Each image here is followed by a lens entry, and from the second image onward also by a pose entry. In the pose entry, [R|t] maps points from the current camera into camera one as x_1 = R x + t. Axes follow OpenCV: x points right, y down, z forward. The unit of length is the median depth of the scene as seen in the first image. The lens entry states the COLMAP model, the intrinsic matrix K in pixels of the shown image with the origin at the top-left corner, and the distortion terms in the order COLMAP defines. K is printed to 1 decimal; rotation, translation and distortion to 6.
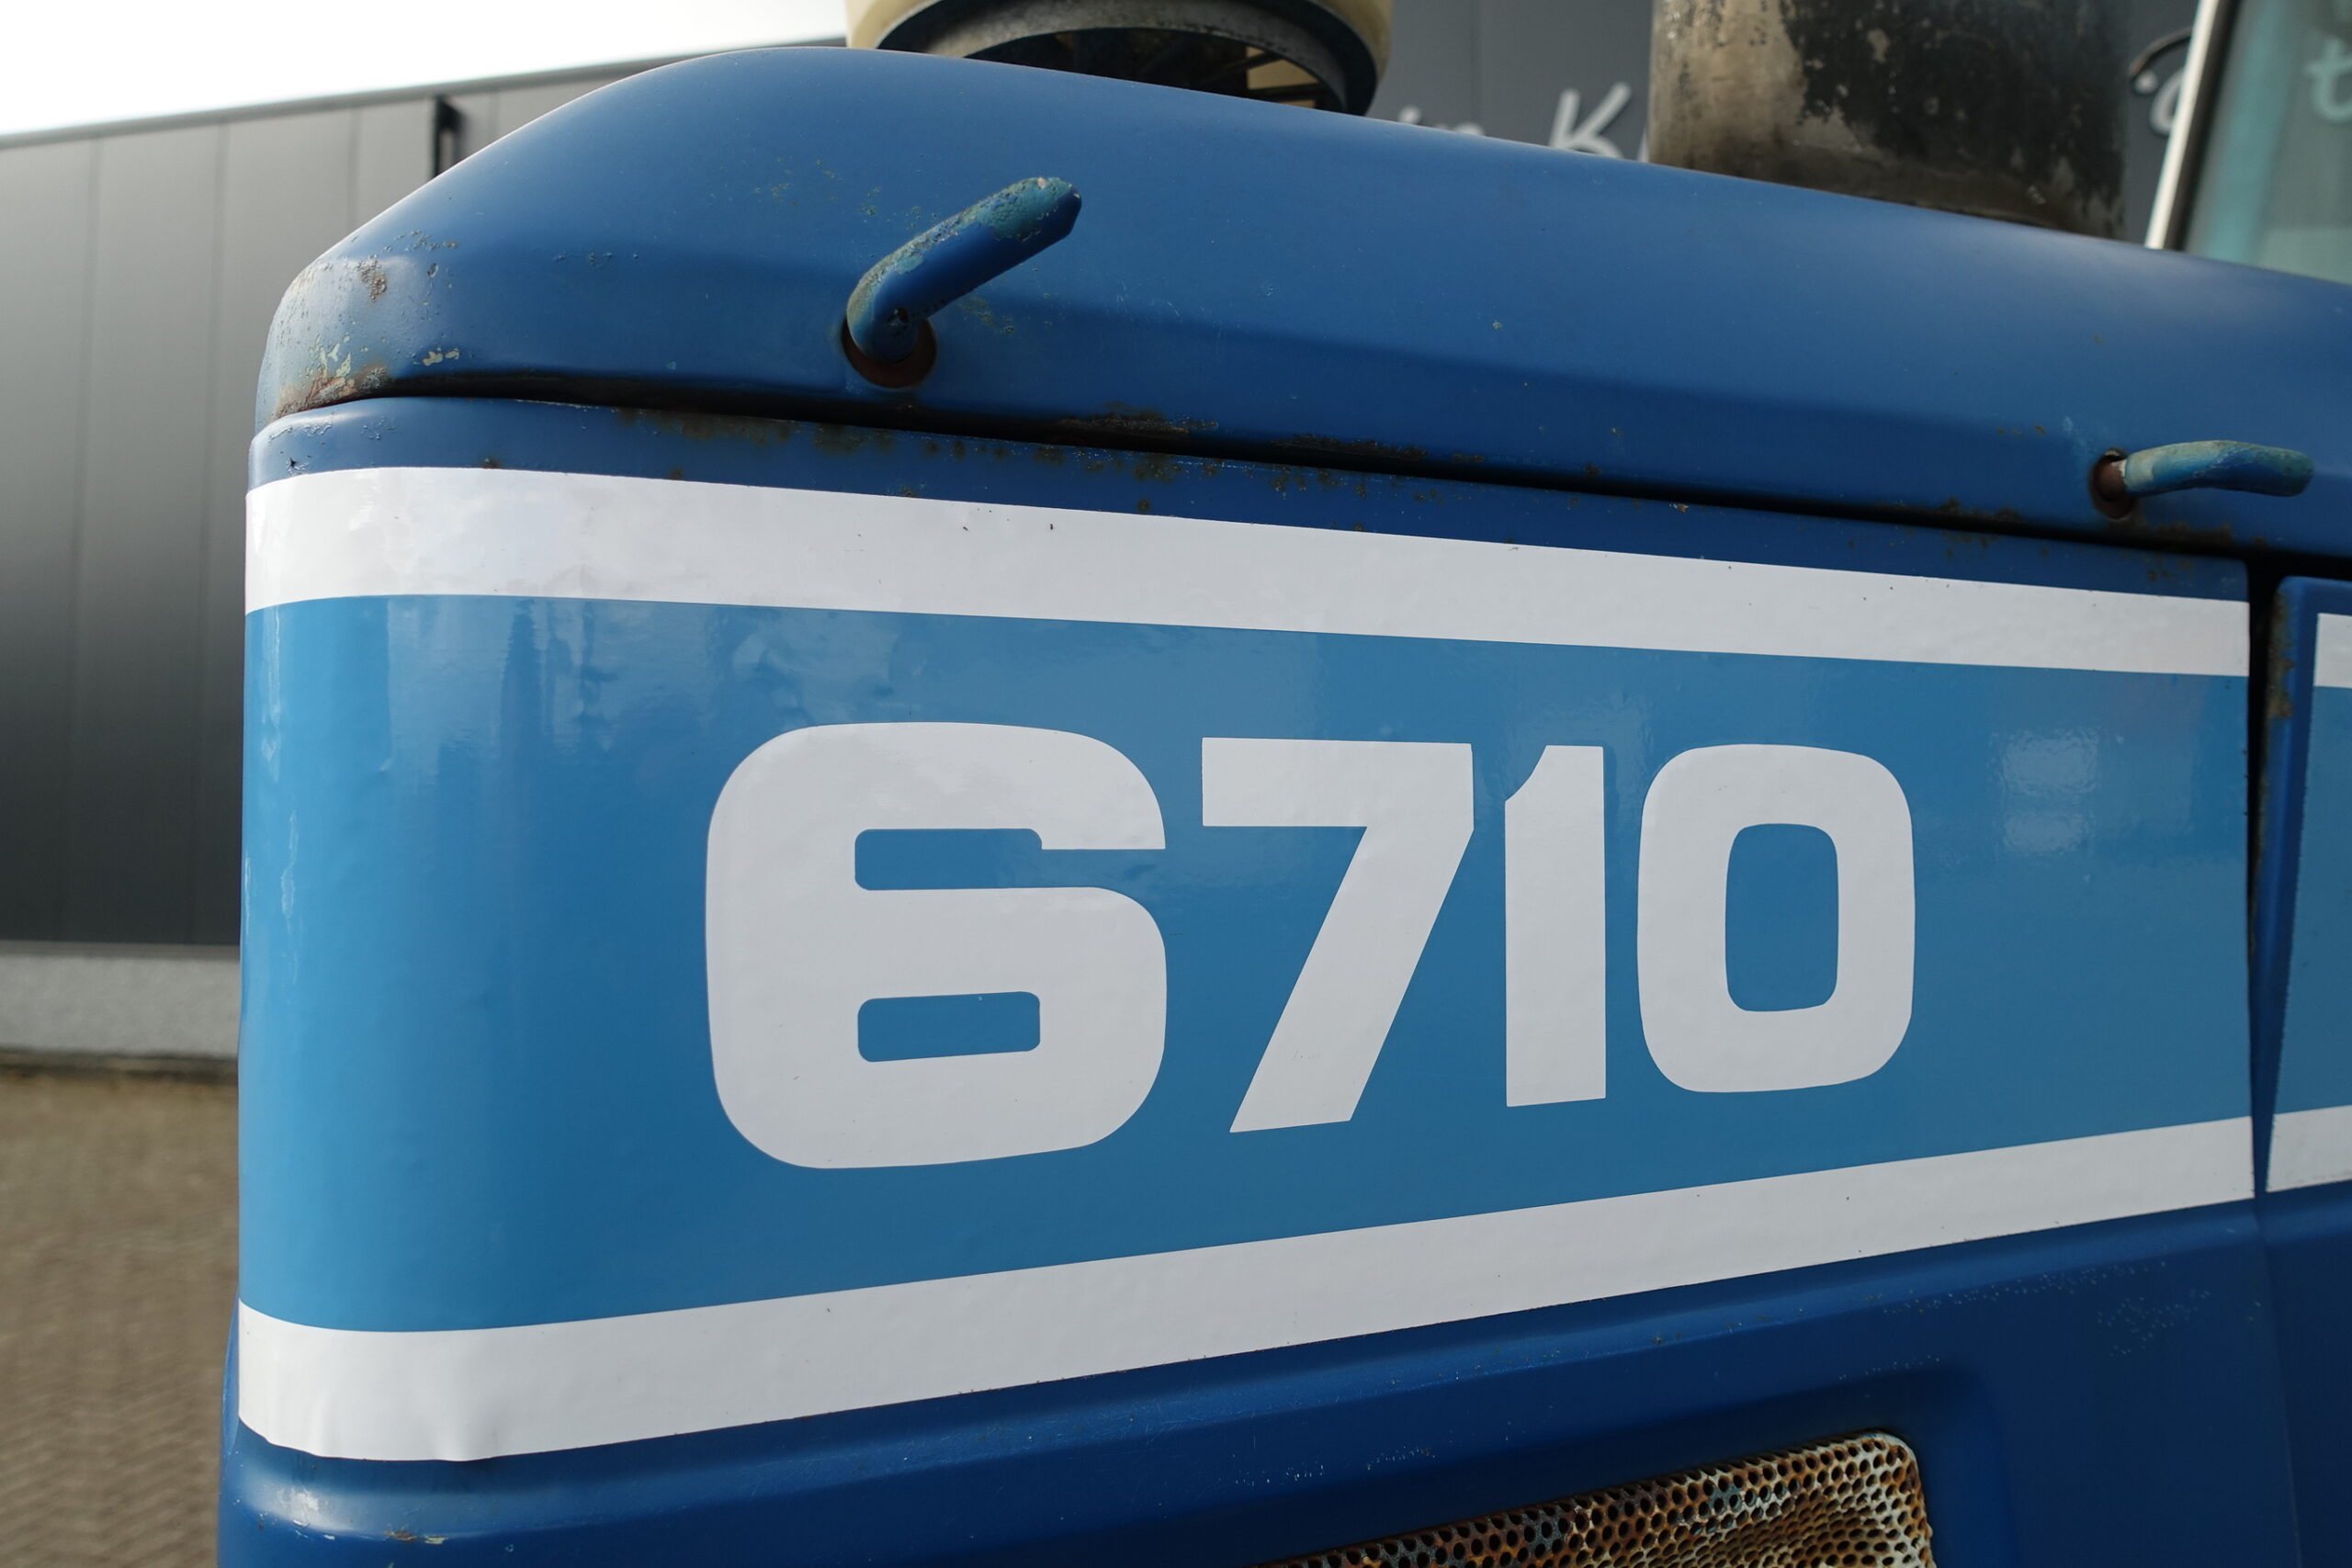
lens RADIAL K [[1606.7, 0, 1187.5], [0, 1606.7, 784.2], [0, 0, 1]] dist [0.002194, -0.006034]
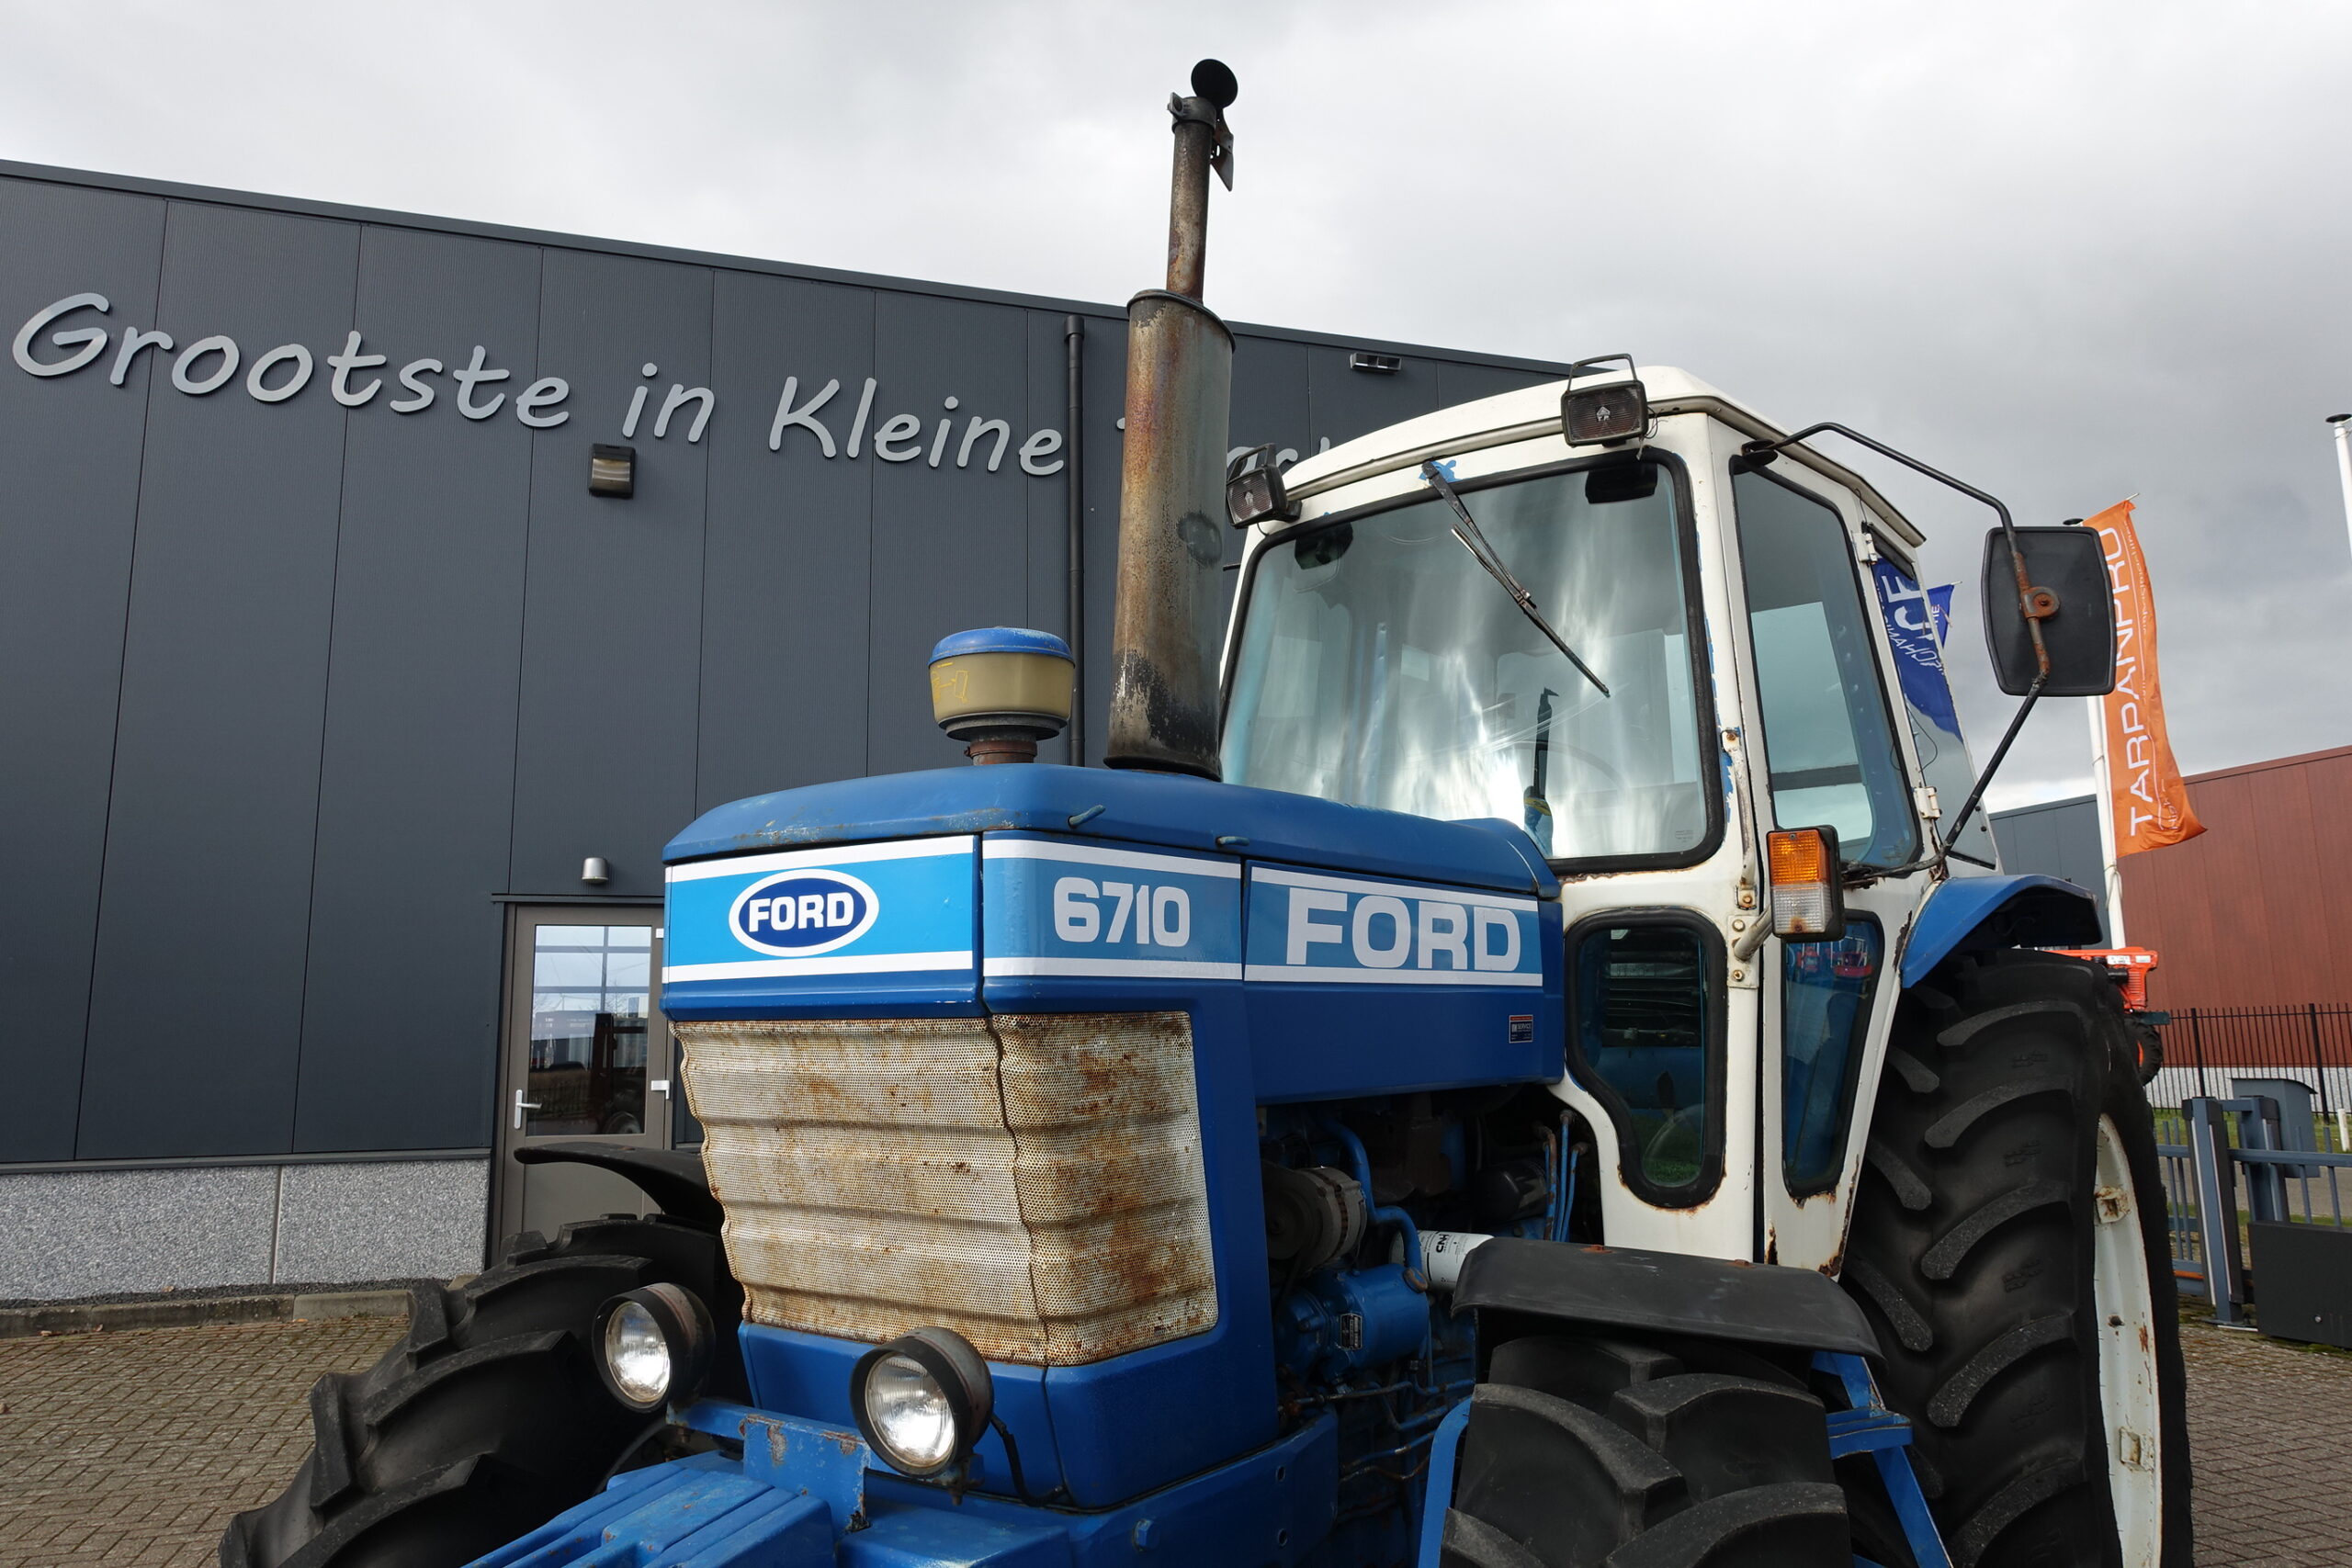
lens RADIAL K [[1606.7, 0, 1180.8], [0, 1606.7, 786.5], [0, 0, 1]] dist [0.002194, -0.006034]
pose [[0.865664, 0.062861, 0.496662, -2.104809], [-0.003930, 0.992908, -0.118820, 0.255155], [-0.500609, 0.100906, 0.859772, -3.394440]]
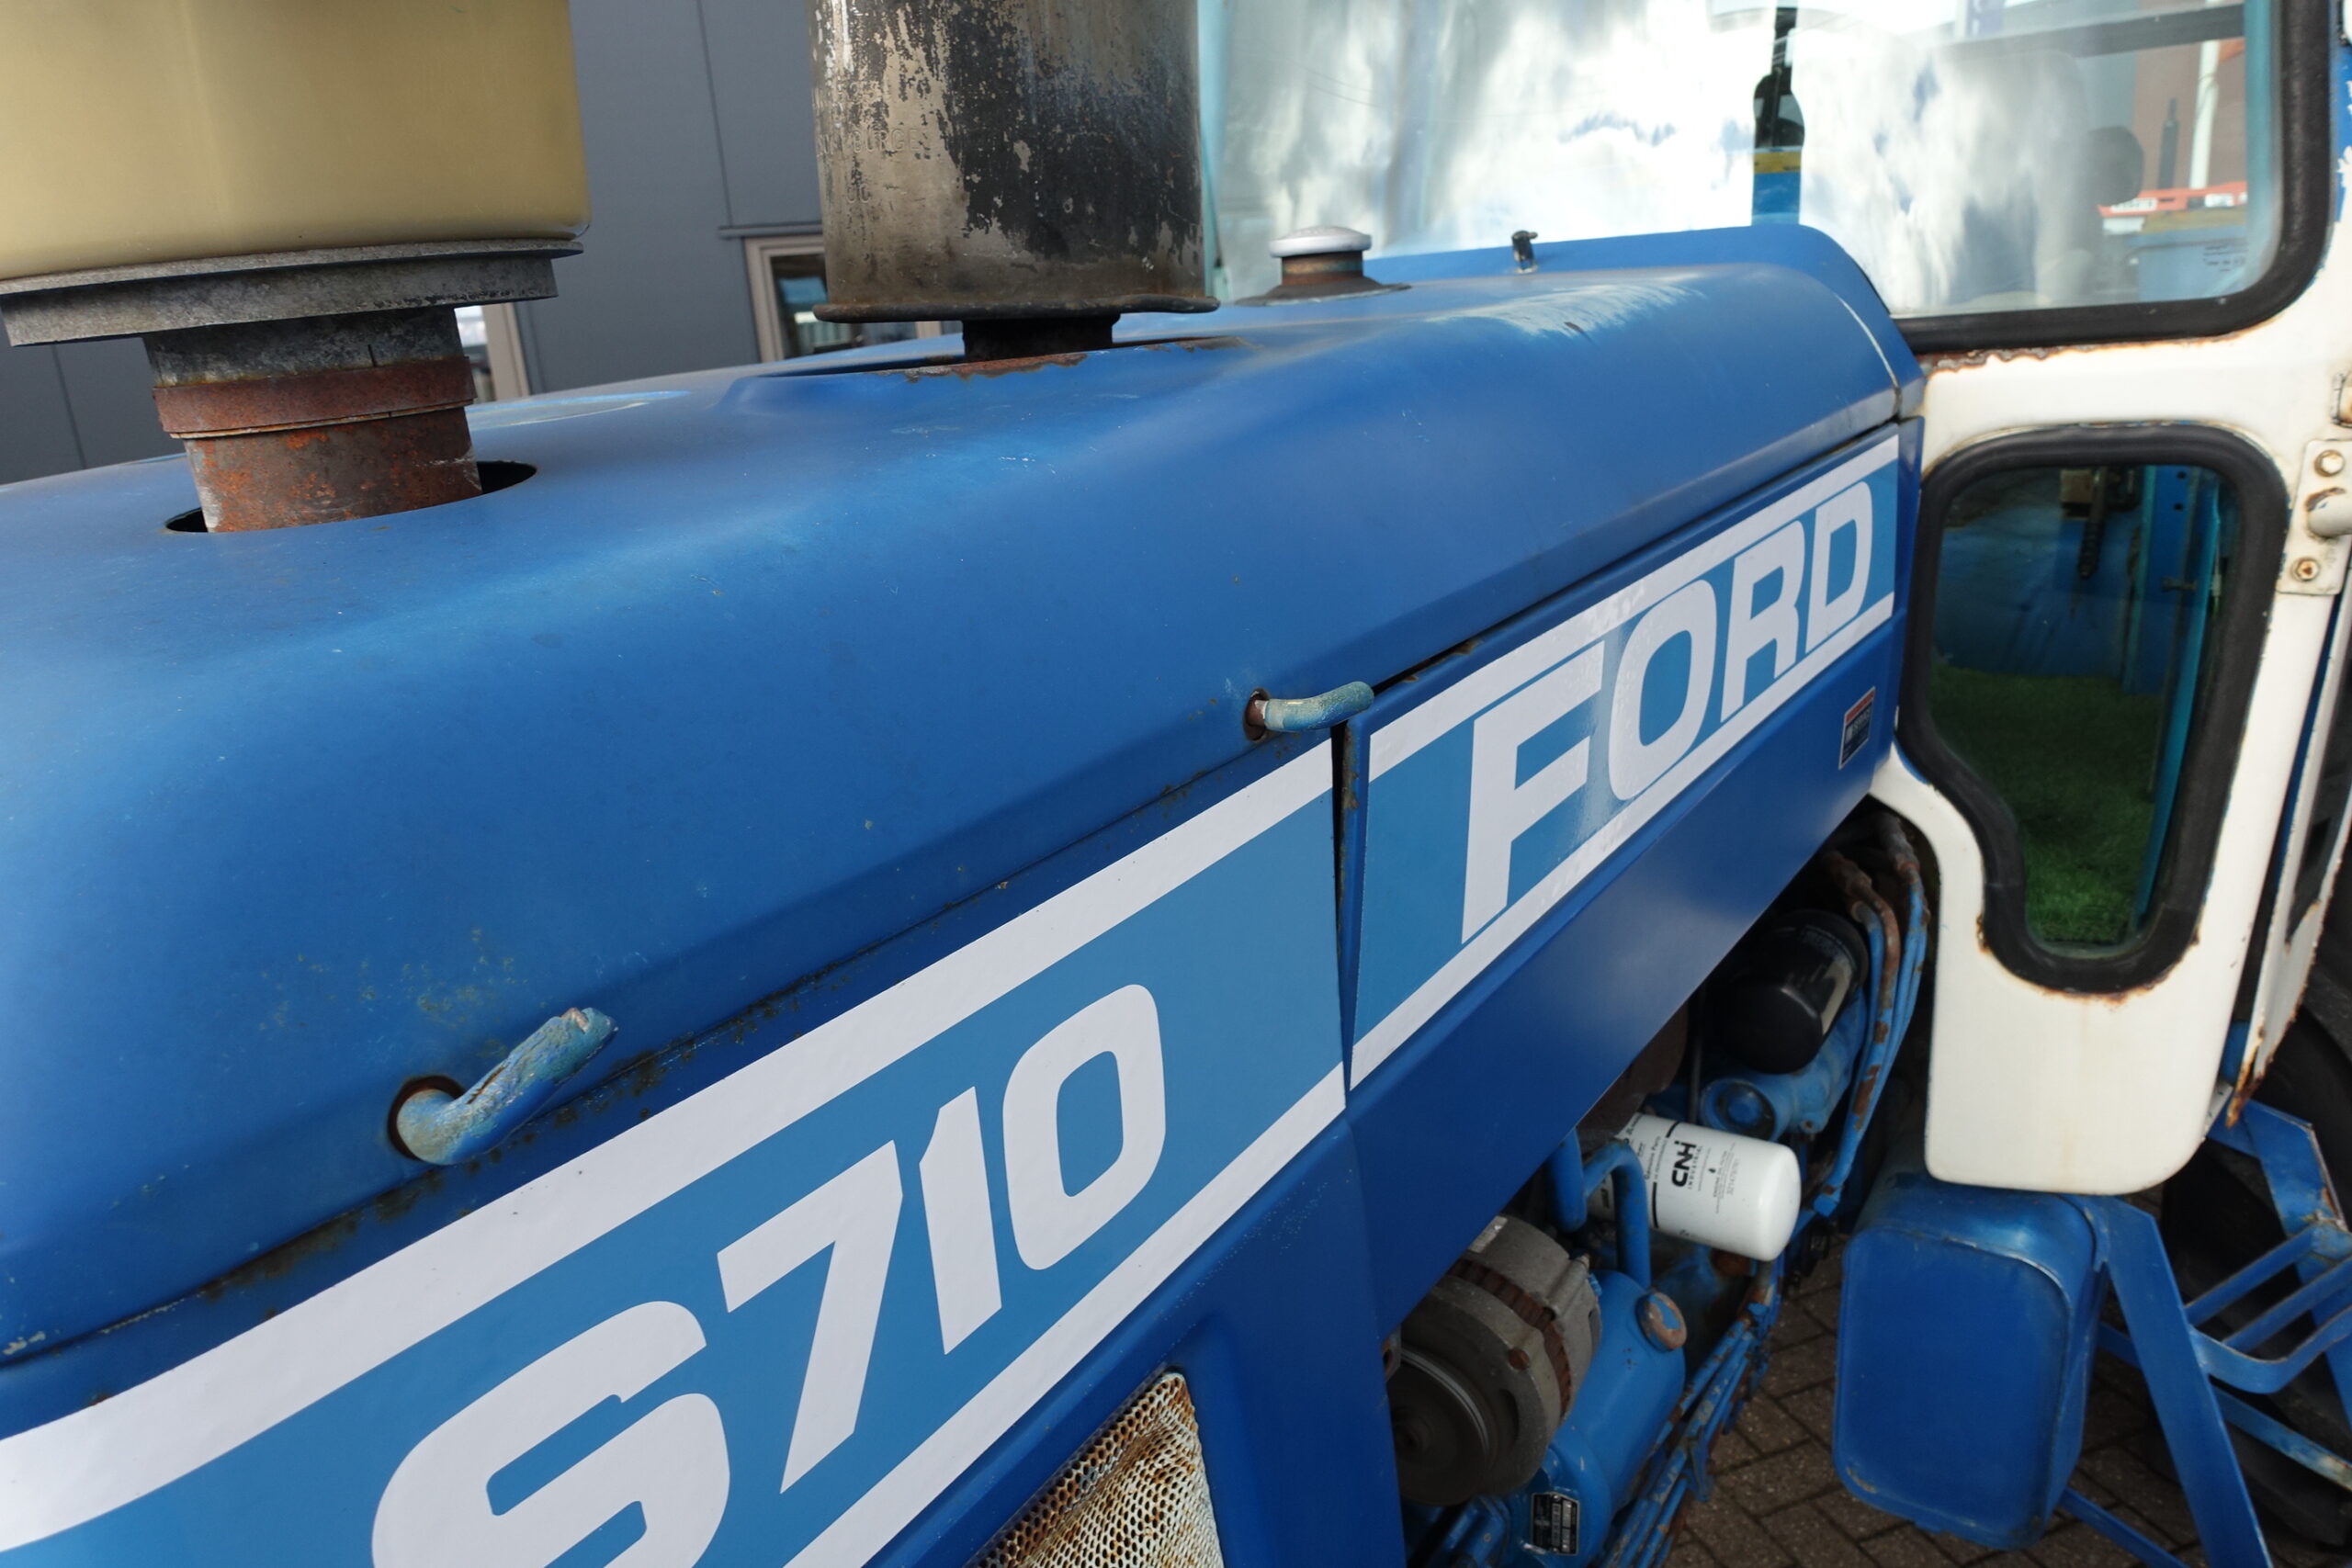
lens RADIAL K [[1606.7, 0, 1180.6], [0, 1606.7, 779.9], [0, 0, 1]] dist [0.002194, -0.006034]
pose [[0.847238, -0.214557, 0.485956, -0.153083], [0.056991, 0.946236, 0.318417, -0.540574], [-0.528148, -0.242080, 0.813915, -0.097302]]
